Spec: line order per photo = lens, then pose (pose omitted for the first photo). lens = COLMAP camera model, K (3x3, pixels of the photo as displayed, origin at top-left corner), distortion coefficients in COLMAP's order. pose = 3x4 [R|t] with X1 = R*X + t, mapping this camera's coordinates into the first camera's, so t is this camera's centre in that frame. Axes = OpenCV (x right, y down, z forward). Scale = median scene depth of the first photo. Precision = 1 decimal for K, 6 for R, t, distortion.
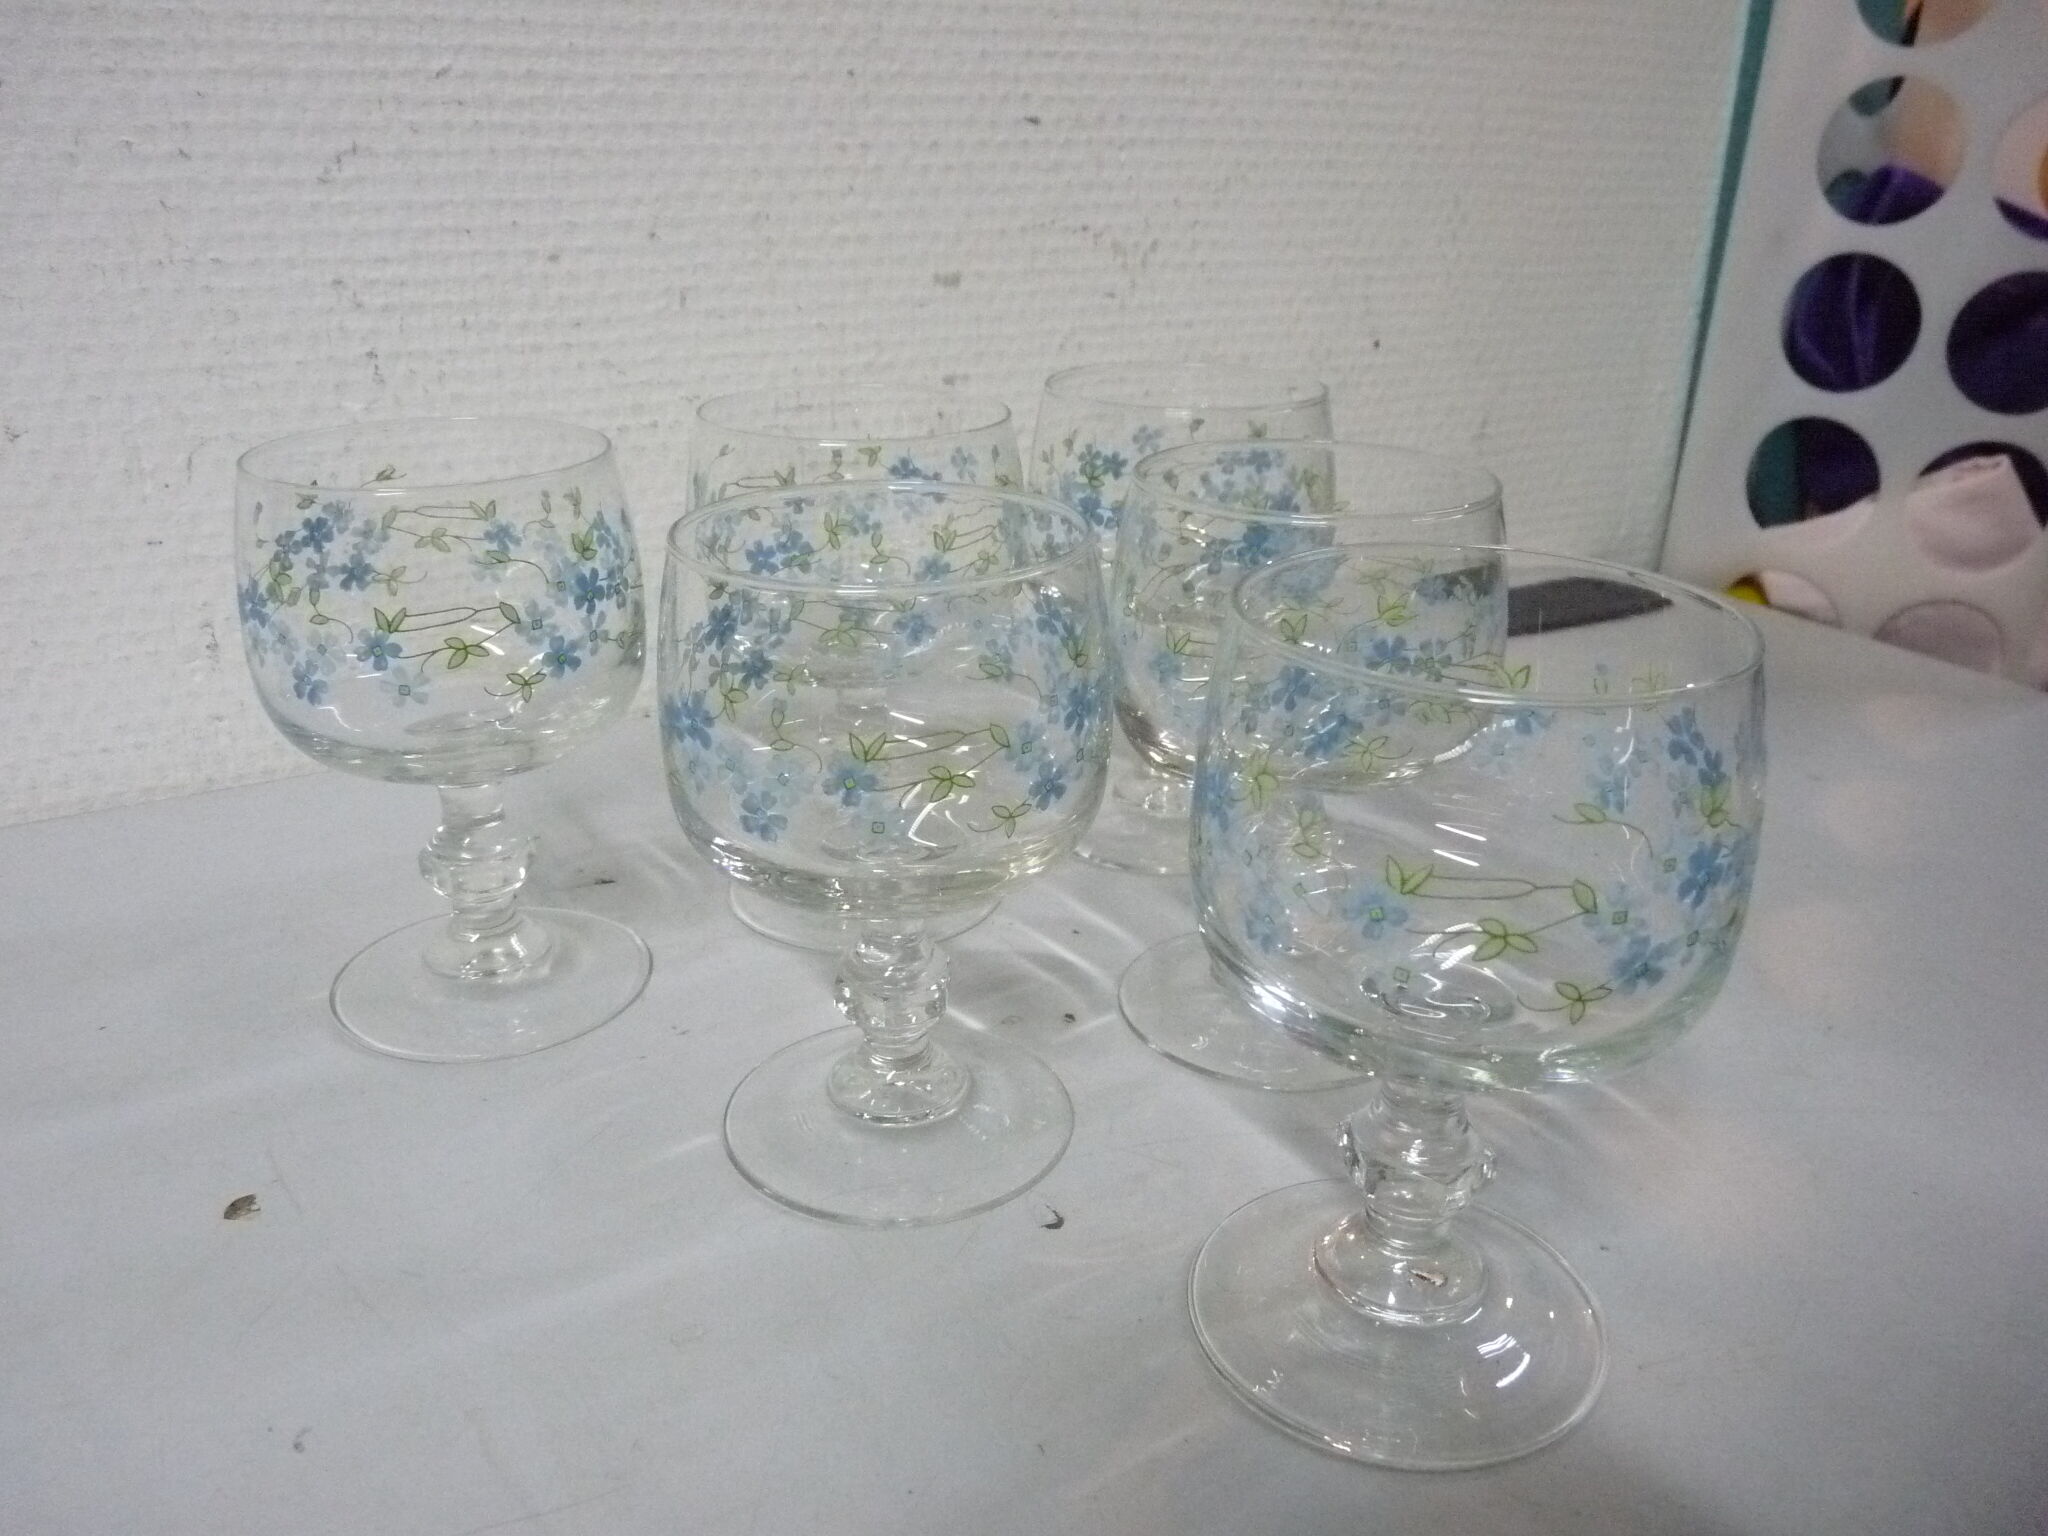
lens RADIAL K [[1670.1, 0, 1027.6], [0, 1670.1, 763.7], [0, 0, 1]] dist [-0.029582, 0.002779]
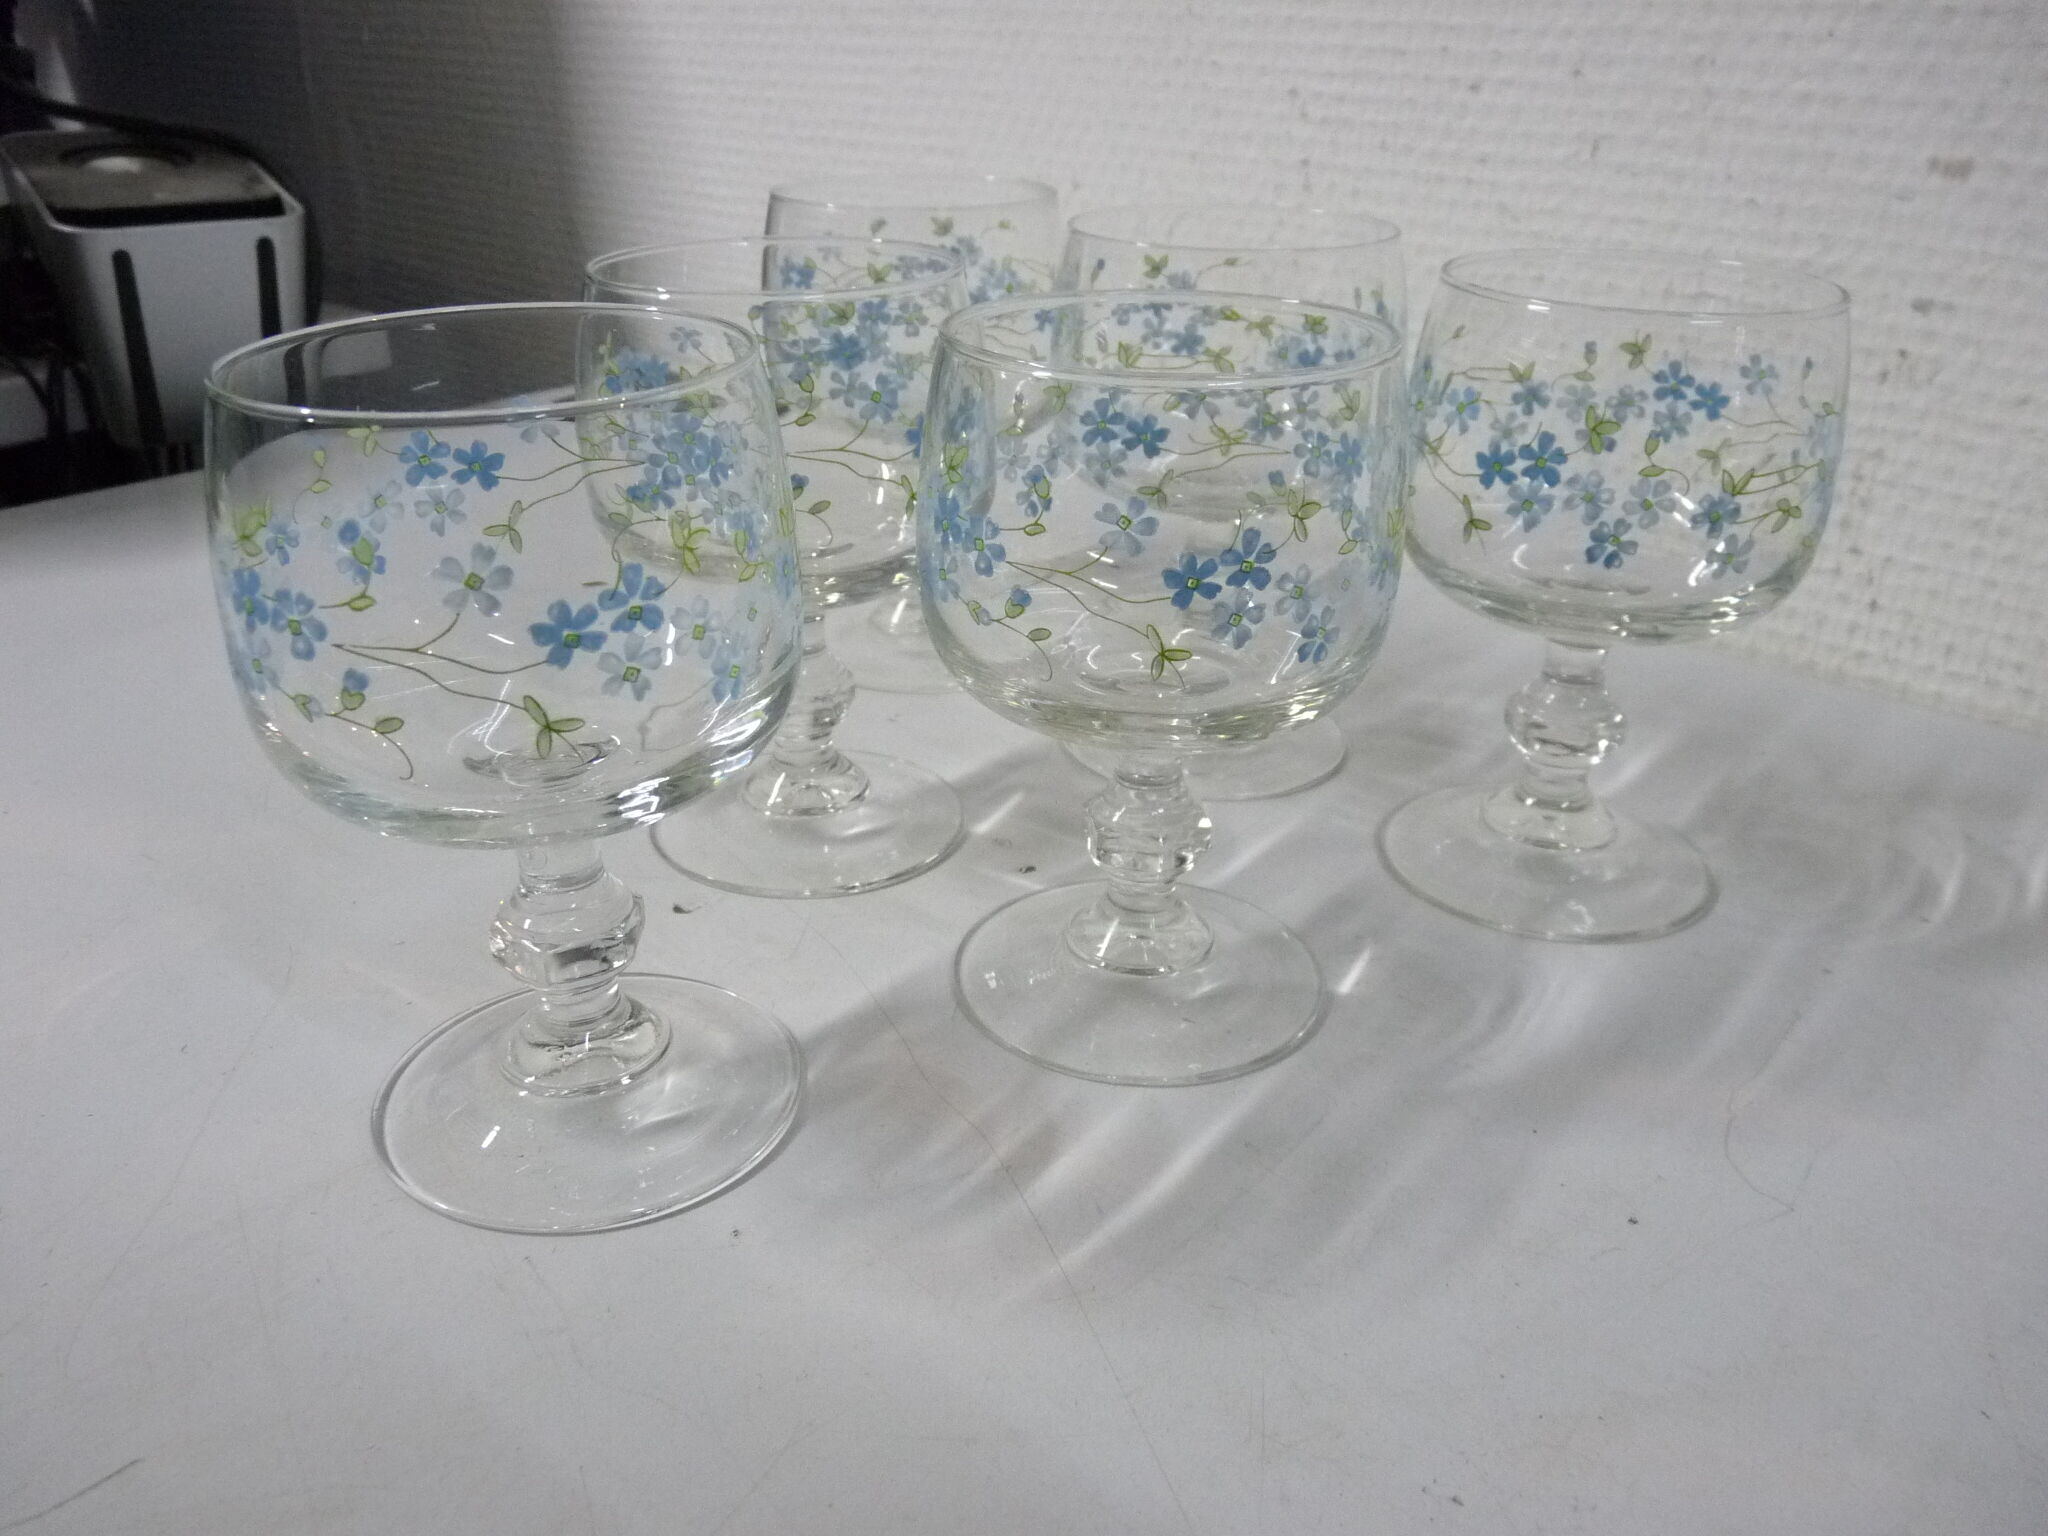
lens RADIAL K [[1670.1, 0, 1038.9], [0, 1670.1, 769.3], [0, 0, 1]] dist [-0.029582, 0.002779]
pose [[0.323920, 0.398505, -0.858061, 0.590338], [-0.359429, 0.890794, 0.278022, -0.118955], [0.875149, 0.218356, 0.431781, 0.416150]]
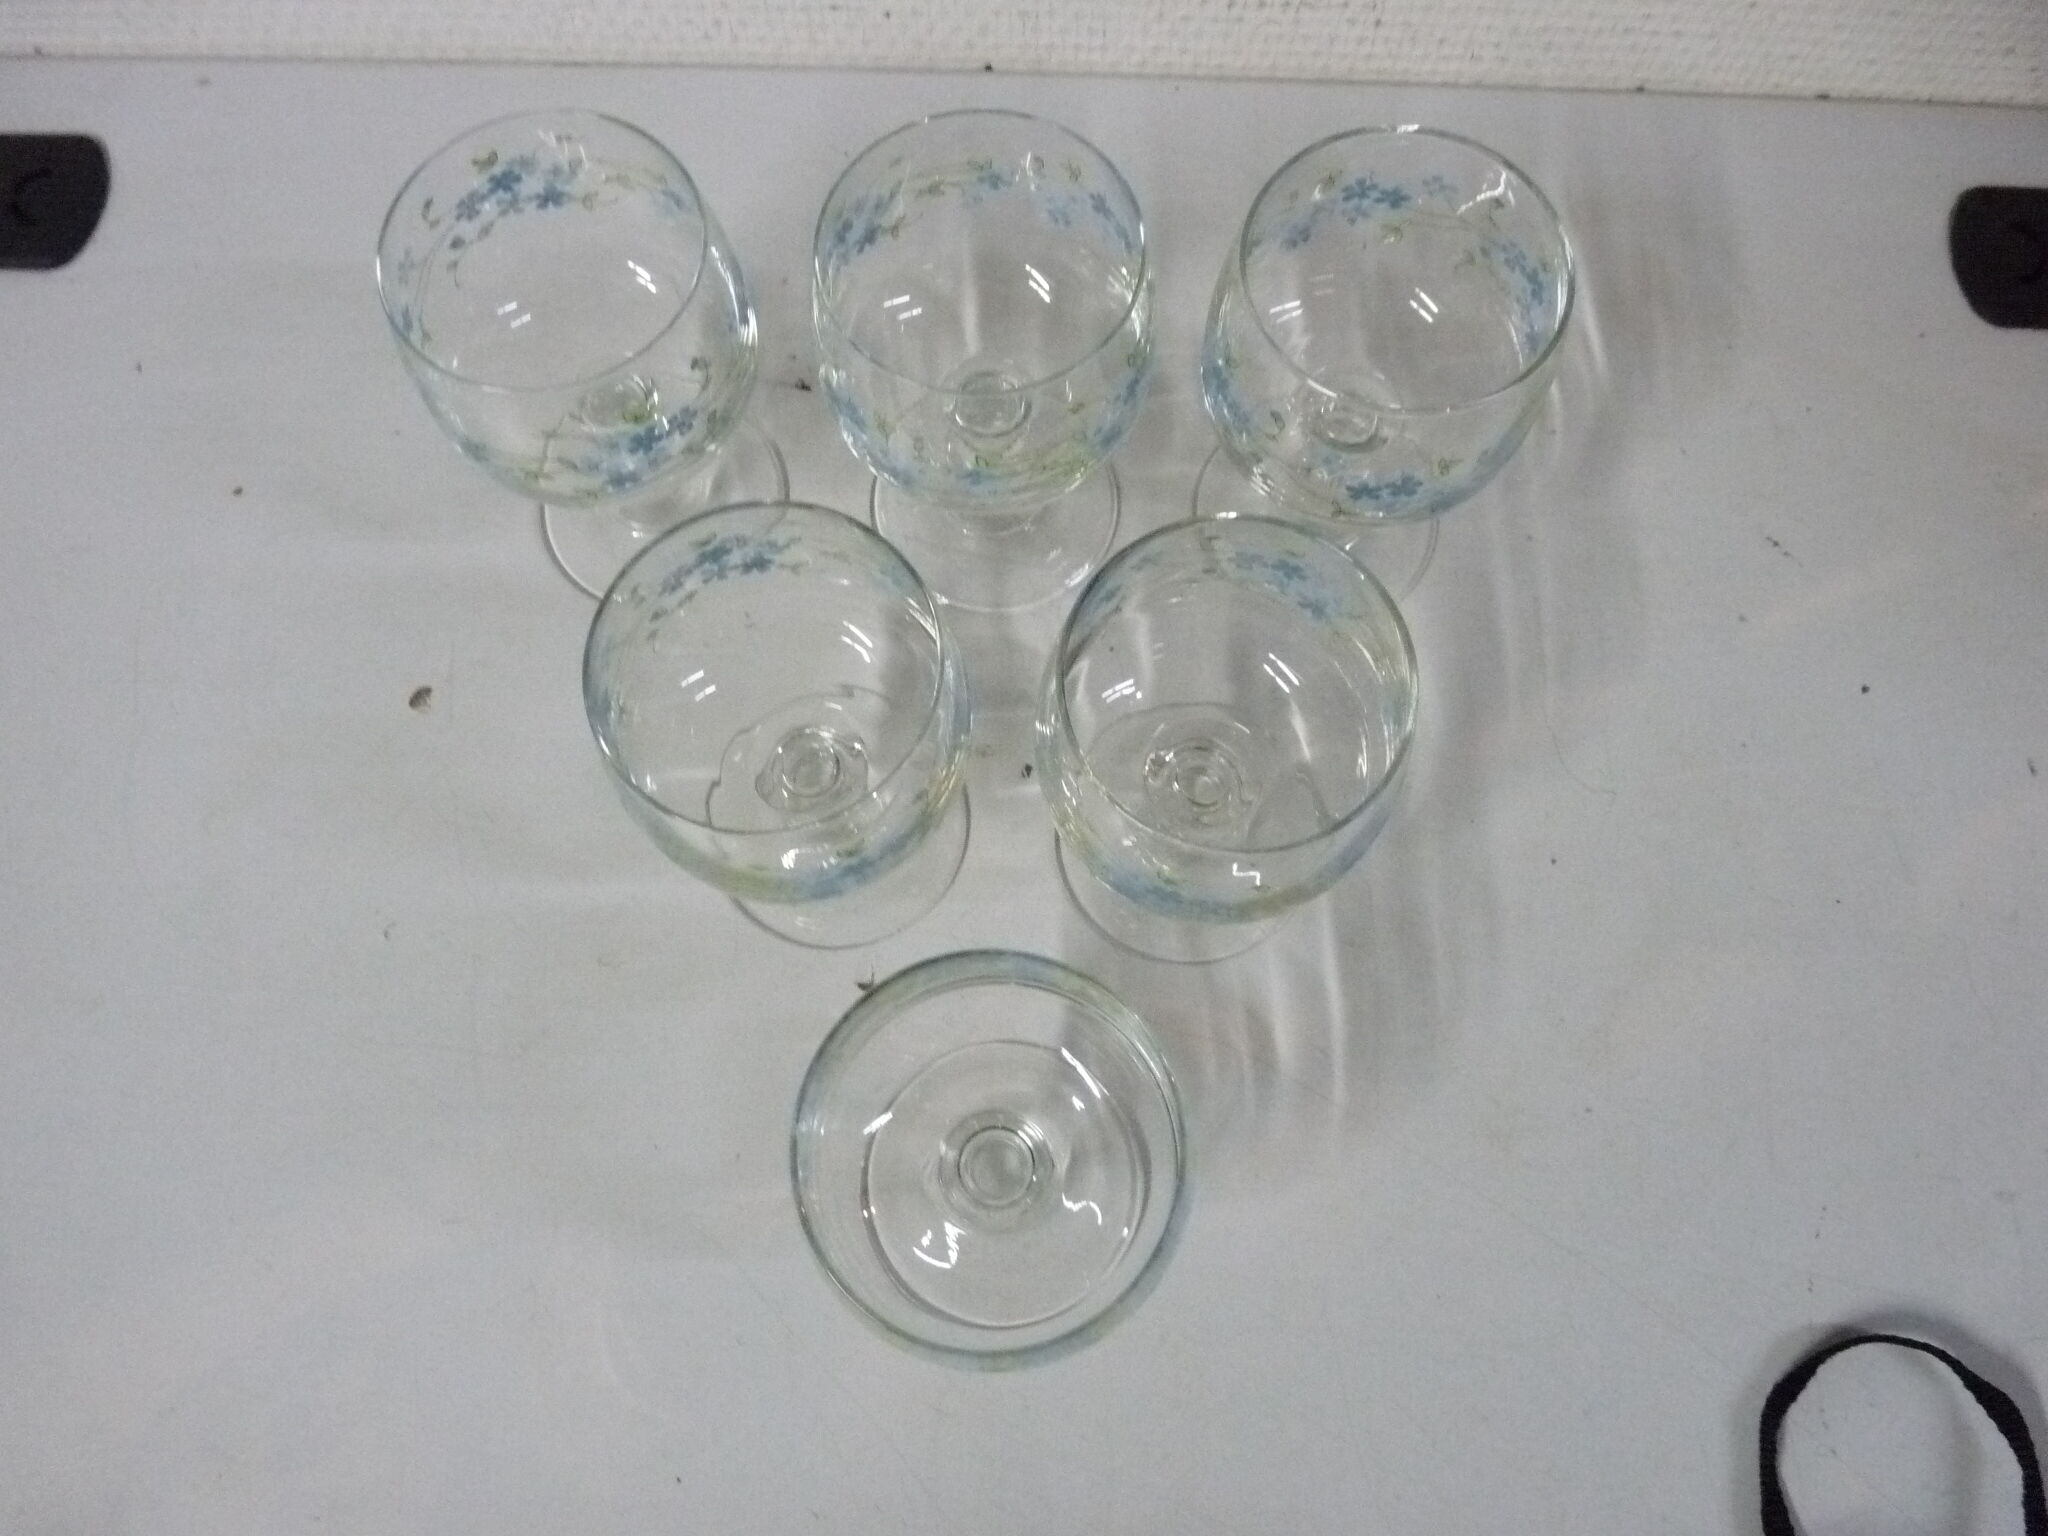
lens RADIAL K [[1670.1, 0, 1037.5], [0, 1670.1, 768.0], [0, 0, 1]] dist [-0.029582, 0.002779]
pose [[0.846583, 0.503415, -0.172829, 0.174255], [-0.186063, 0.584131, 0.790045, -0.586775], [0.498676, -0.636682, 0.588182, 0.203058]]
